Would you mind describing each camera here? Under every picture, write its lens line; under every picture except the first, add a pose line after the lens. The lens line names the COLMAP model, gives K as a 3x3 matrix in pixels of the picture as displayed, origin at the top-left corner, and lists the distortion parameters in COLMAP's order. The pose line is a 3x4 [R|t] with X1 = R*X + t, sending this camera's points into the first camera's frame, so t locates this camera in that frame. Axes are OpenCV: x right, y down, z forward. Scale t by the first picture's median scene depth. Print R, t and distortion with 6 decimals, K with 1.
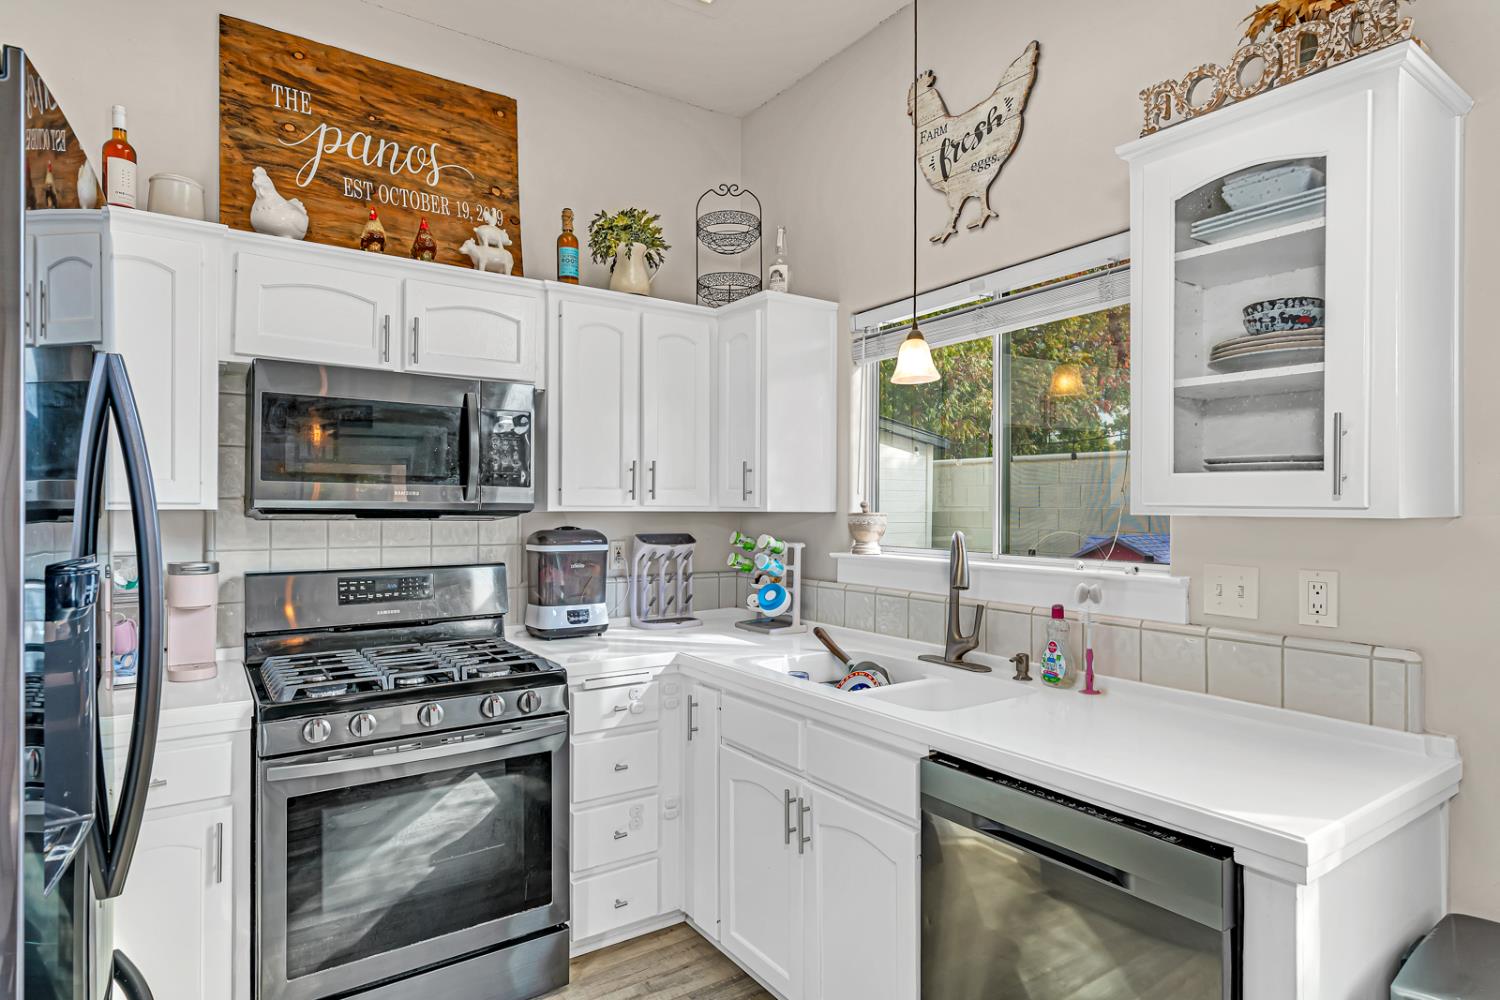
lens RADIAL K [[815.3, 0, 763.1], [0, 815.3, 506.6], [0, 0, 1]] dist [-0.012192, 0.001350]
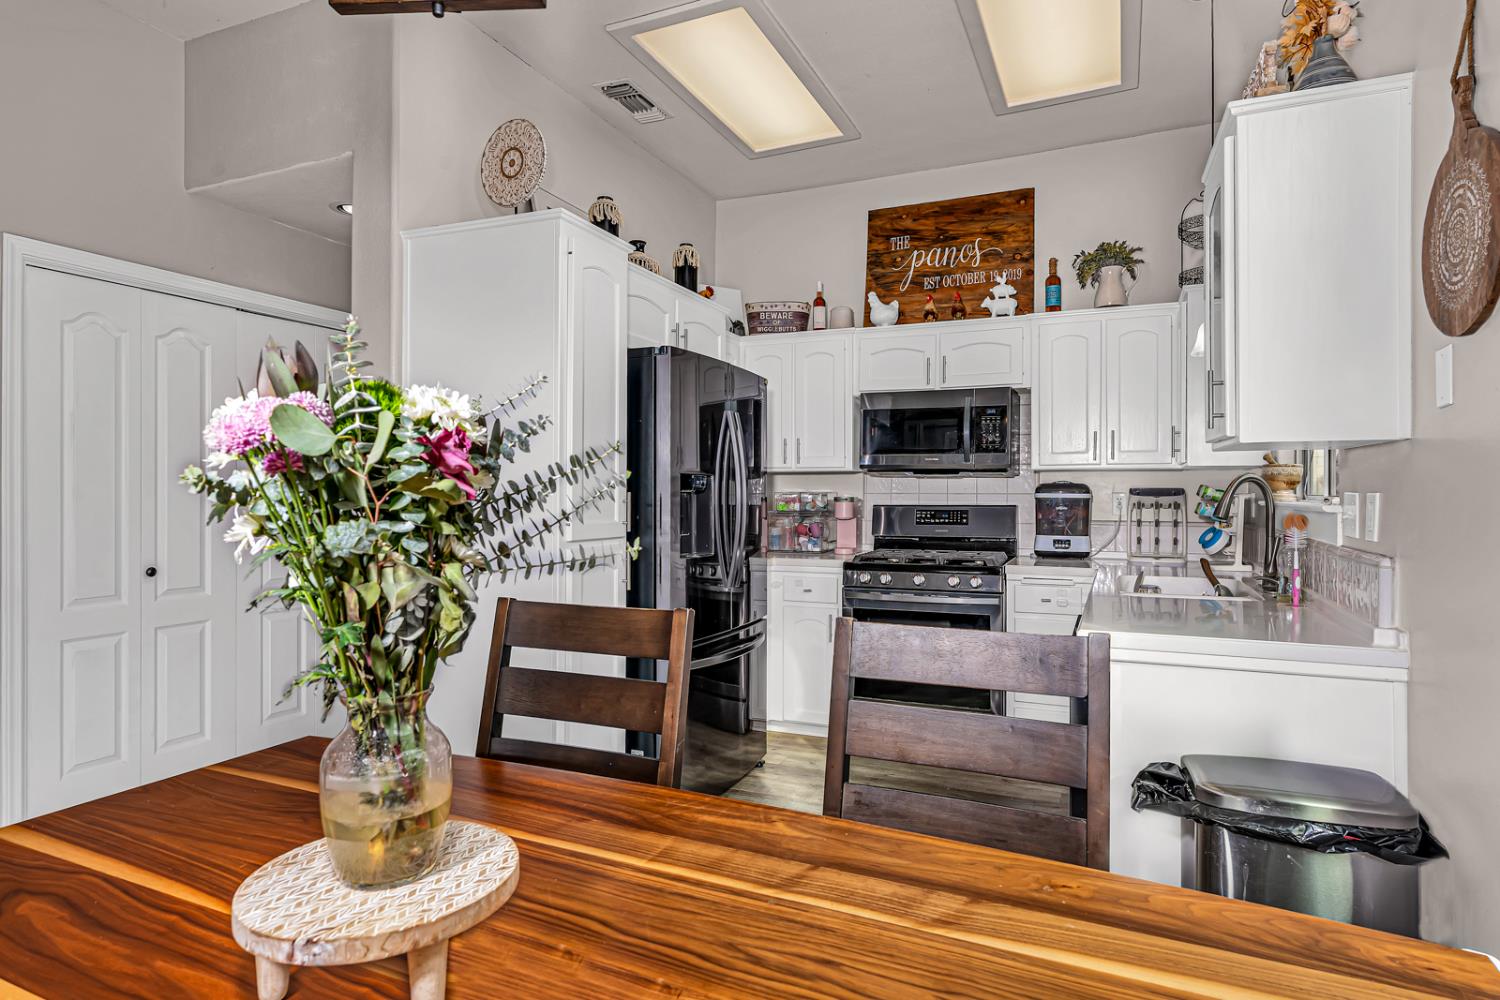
lens RADIAL K [[815.3, 0, 749.5], [0, 815.3, 488.6], [0, 0, 1]] dist [-0.012192, 0.001350]
pose [[0.514443, -0.006842, -0.857497, 0.762069], [0.002215, 0.999975, -0.006650, 0.050695], [0.857521, 0.001522, 0.514446, -0.205723]]
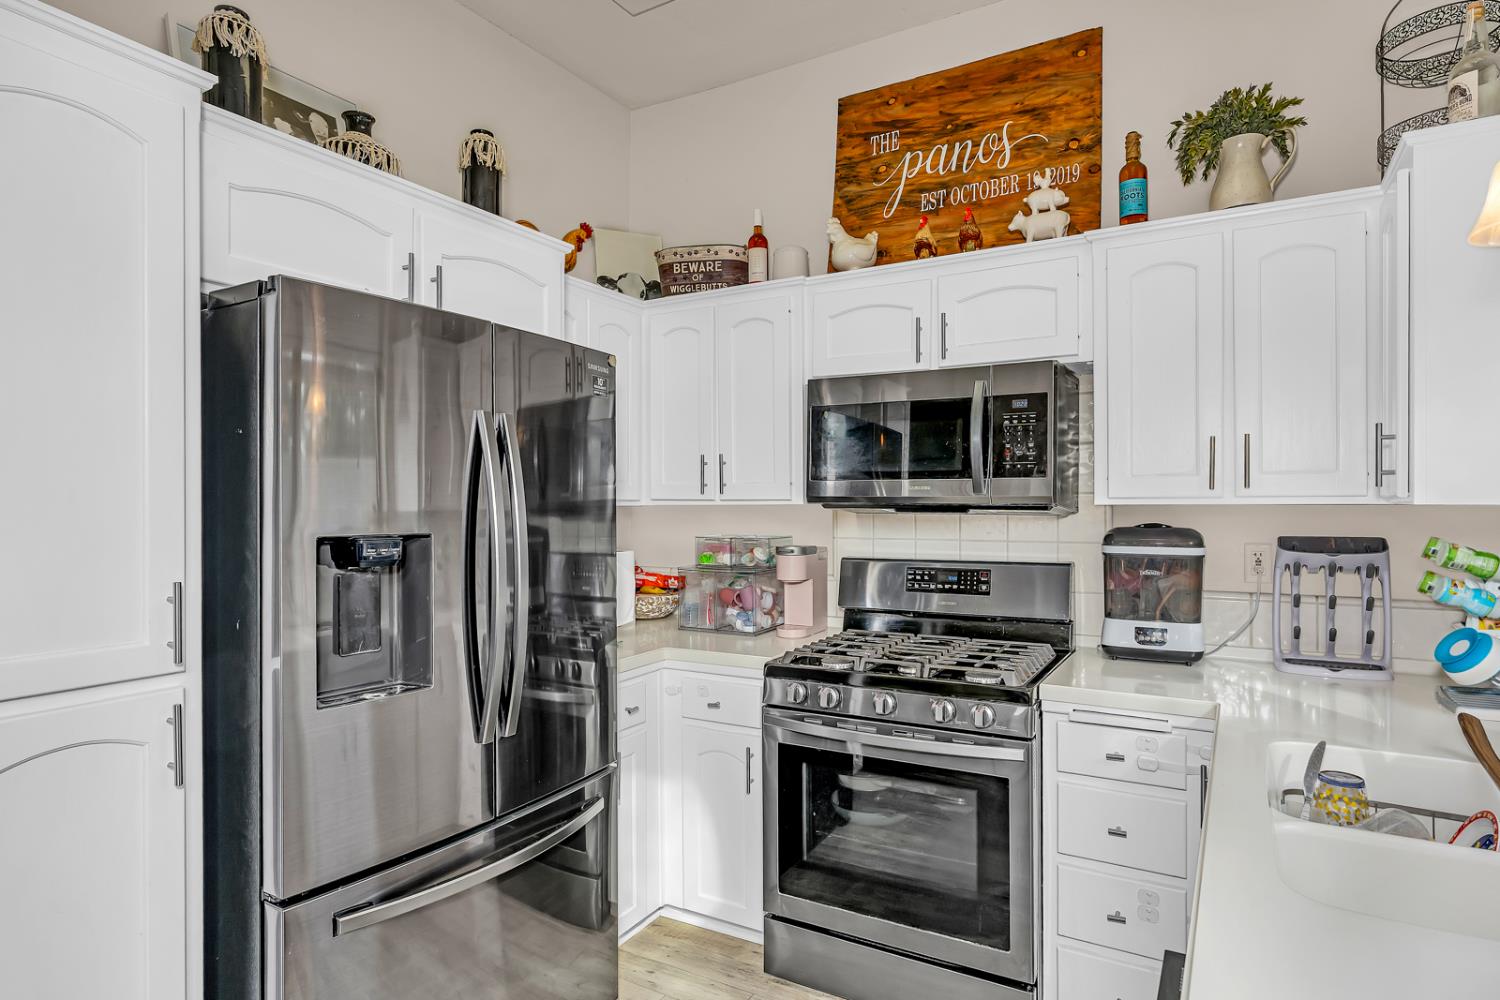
lens RADIAL K [[815.3, 0, 748.7], [0, 815.3, 506.8], [0, 0, 1]] dist [-0.012192, 0.001350]
pose [[0.414540, -0.000295, -0.910031, 0.363752], [0.010563, 0.999934, 0.004488, 0.000285], [0.909970, -0.011473, 0.414515, 0.335234]]
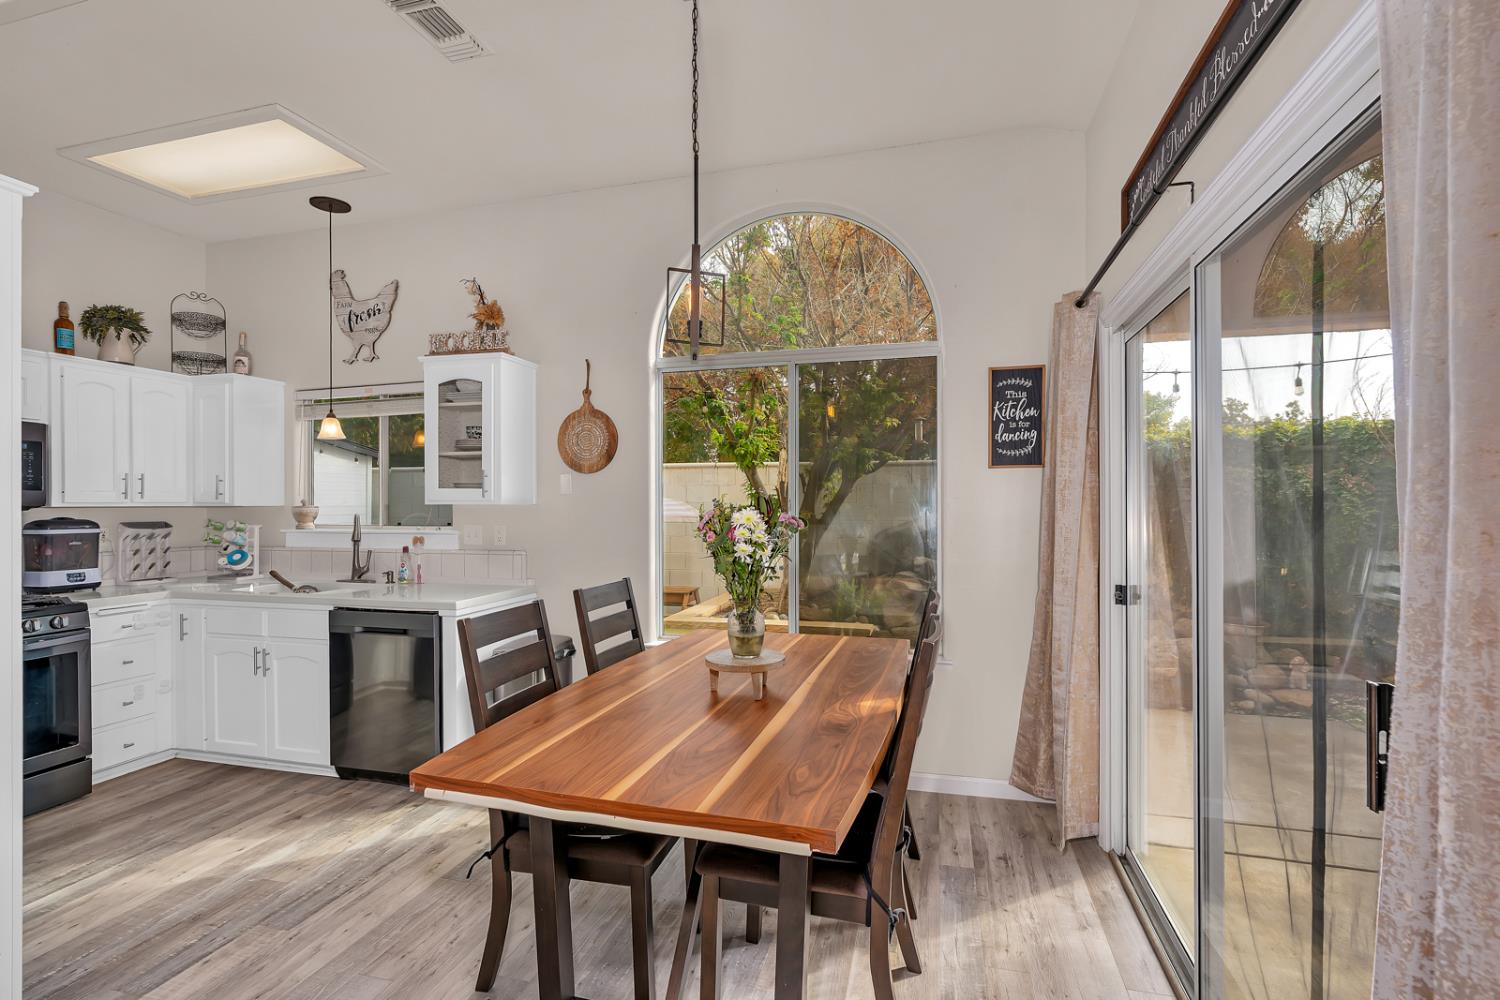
lens RADIAL K [[684.5, 0, 749.9], [0, 684.5, 503.3], [0, 0, 1]] dist [-0.003141, 0.001116]
pose [[0.773759, -0.007924, 0.633431, -0.069313], [0.005887, 0.999969, 0.005319, 0.000410], [-0.633453, -0.000387, 0.773781, -0.804887]]
